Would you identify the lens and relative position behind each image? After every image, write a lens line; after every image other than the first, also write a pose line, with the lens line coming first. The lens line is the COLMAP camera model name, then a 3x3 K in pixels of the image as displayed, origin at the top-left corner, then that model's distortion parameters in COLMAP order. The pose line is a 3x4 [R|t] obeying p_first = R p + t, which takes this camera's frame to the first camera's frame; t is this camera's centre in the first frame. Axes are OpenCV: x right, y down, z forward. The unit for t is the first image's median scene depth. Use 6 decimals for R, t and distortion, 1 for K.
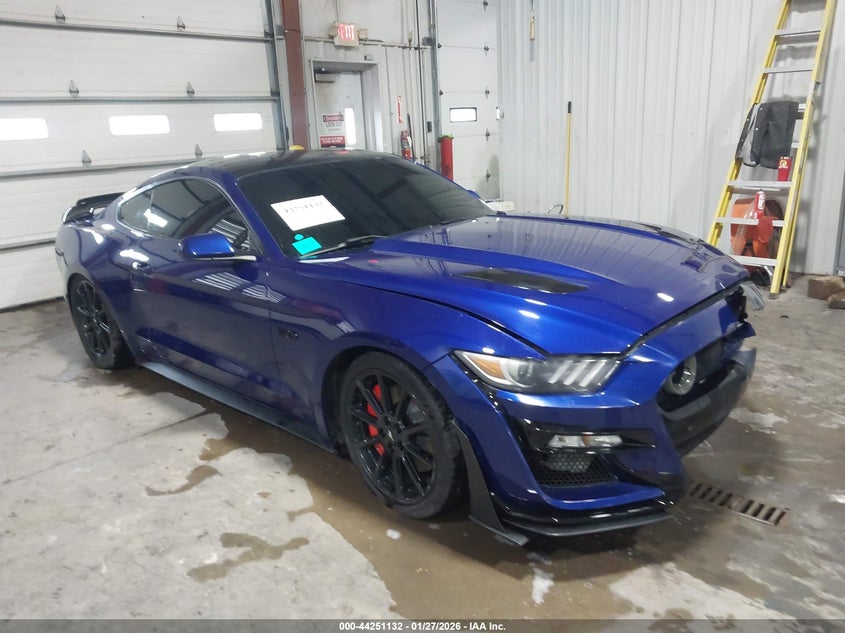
lens RADIAL K [[659.9, 0, 423.7], [0, 659.9, 320.4], [0, 0, 1]] dist [-0.010748, -0.000661]
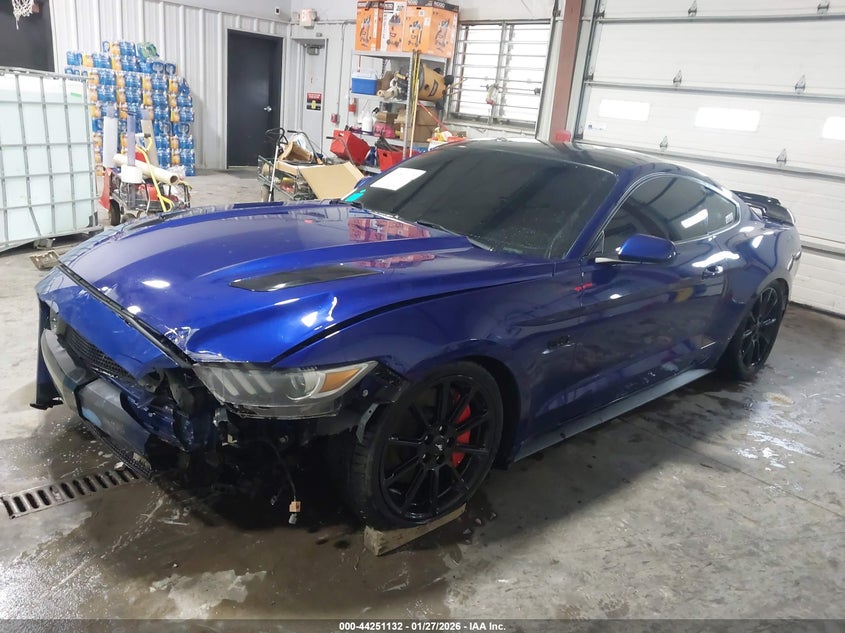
lens RADIAL K [[659.9, 0, 422.0], [0, 659.9, 314.7], [0, 0, 1]] dist [-0.010748, -0.000661]
pose [[-0.077833, 0.338295, -0.937816, 0.712659], [-0.365153, 0.865630, 0.342561, -0.261956], [0.927688, 0.369109, 0.056155, 0.776411]]
